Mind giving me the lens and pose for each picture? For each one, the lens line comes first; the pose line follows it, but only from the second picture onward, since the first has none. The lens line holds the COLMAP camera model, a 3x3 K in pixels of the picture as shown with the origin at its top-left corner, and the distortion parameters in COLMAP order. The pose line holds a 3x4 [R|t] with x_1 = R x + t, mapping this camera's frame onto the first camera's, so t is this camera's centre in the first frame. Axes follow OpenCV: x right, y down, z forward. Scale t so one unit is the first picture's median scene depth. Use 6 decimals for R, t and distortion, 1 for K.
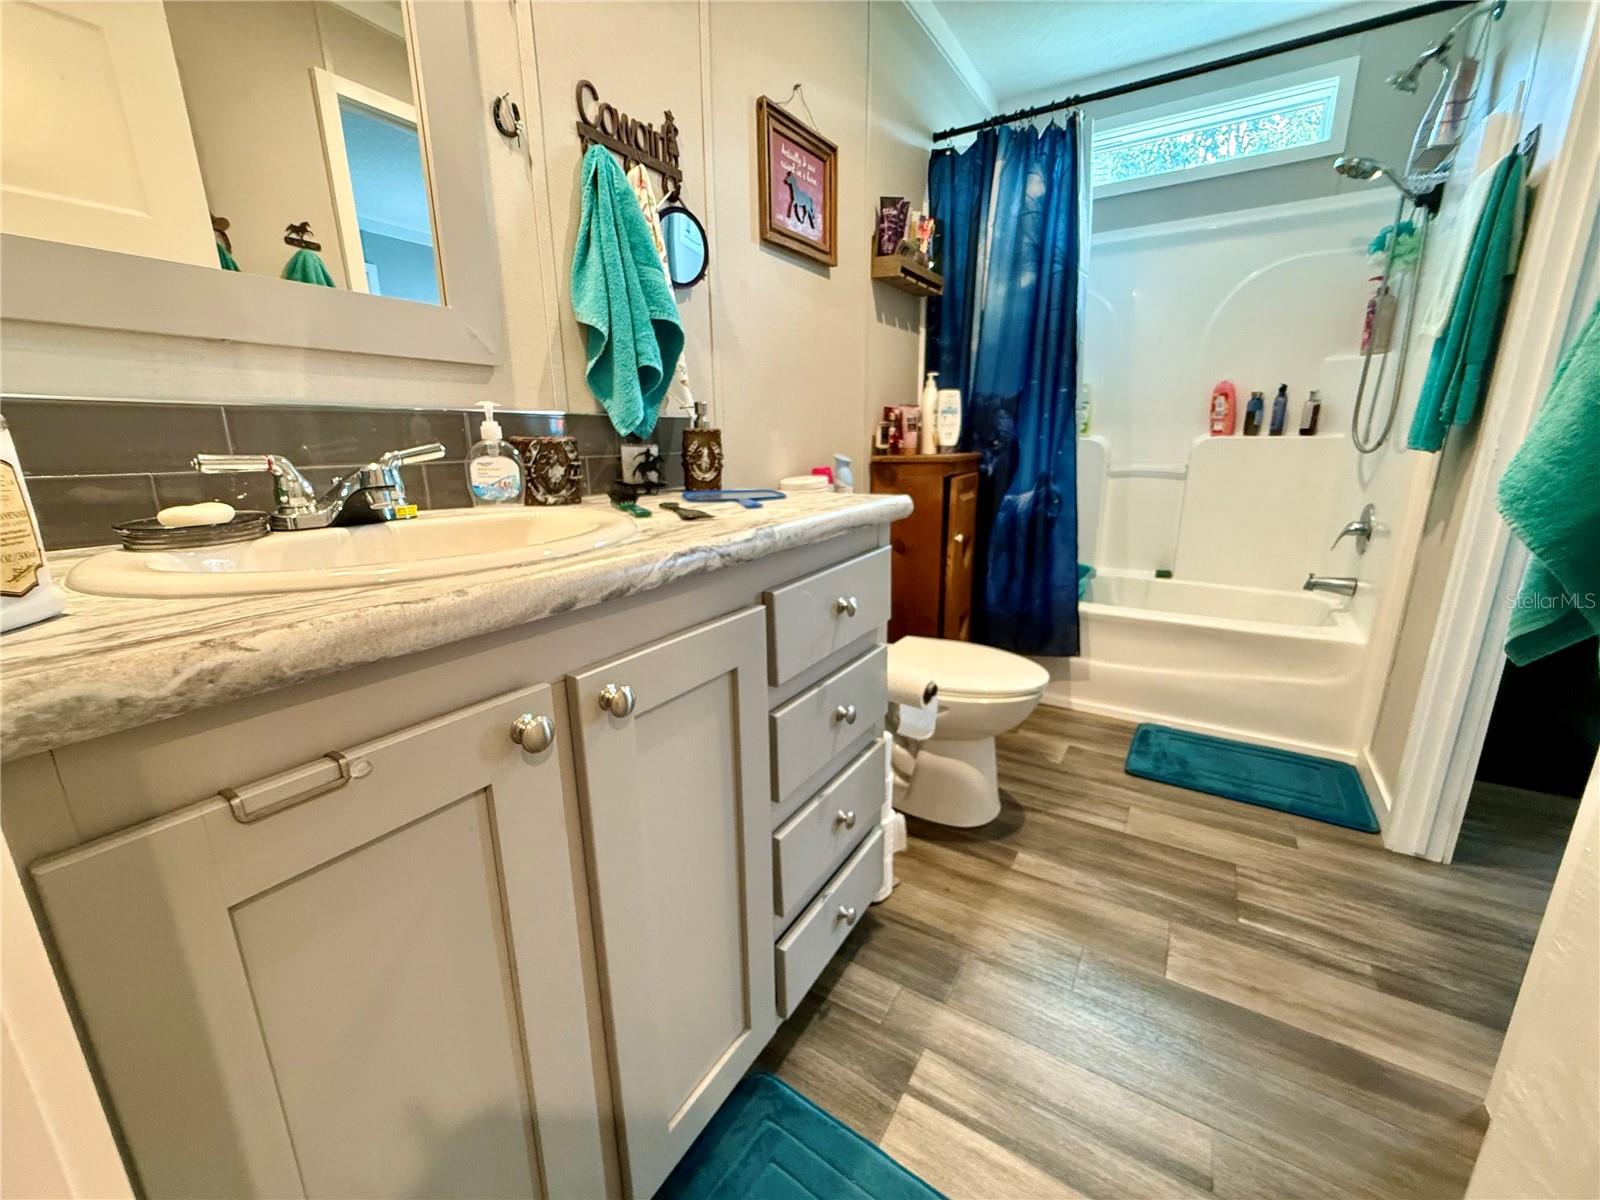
lens RADIAL K [[640.2, 0, 783.5], [0, 640.2, 603.9], [0, 0, 1]] dist [-0.000428, 0.000058]
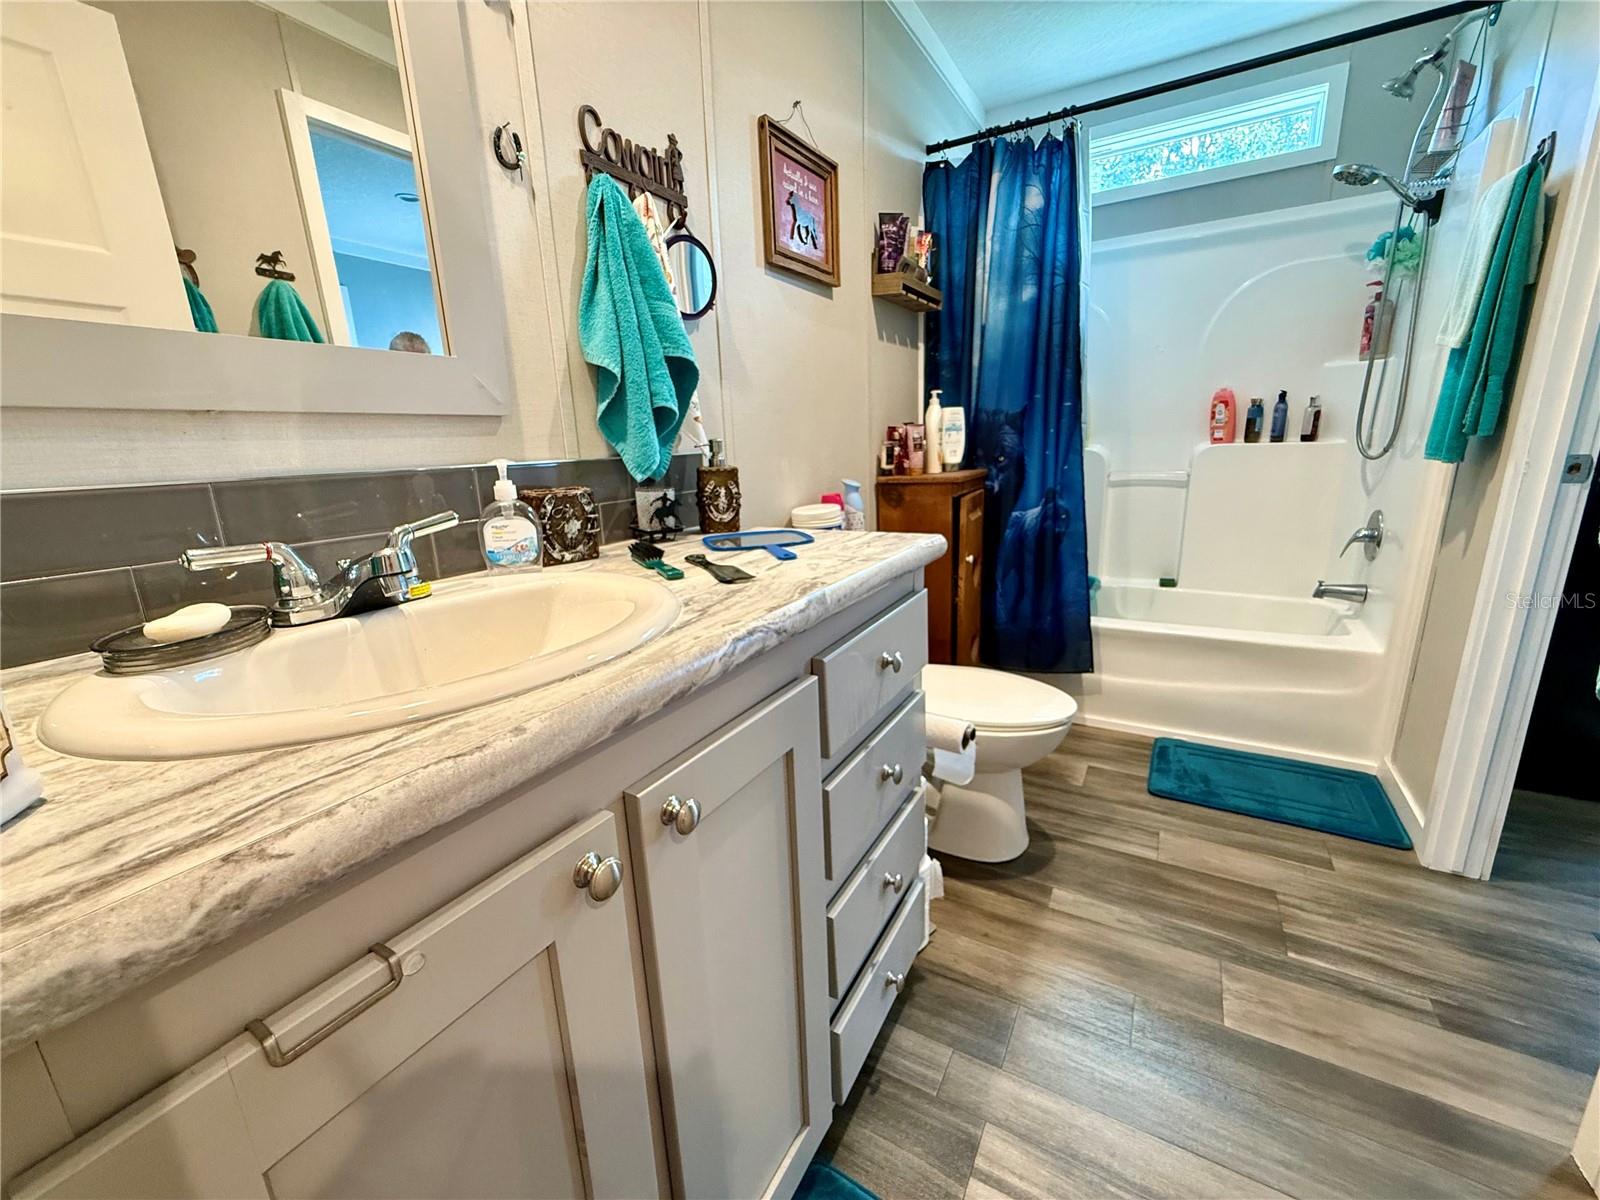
lens RADIAL K [[640.2, 0, 784.6], [0, 640.2, 605.8], [0, 0, 1]] dist [-0.000428, 0.000058]
pose [[0.998968, -0.036288, 0.027303, -0.062791], [0.036416, 0.999328, -0.004204, -0.062182], [-0.027132, 0.005194, 0.999618, 0.052330]]
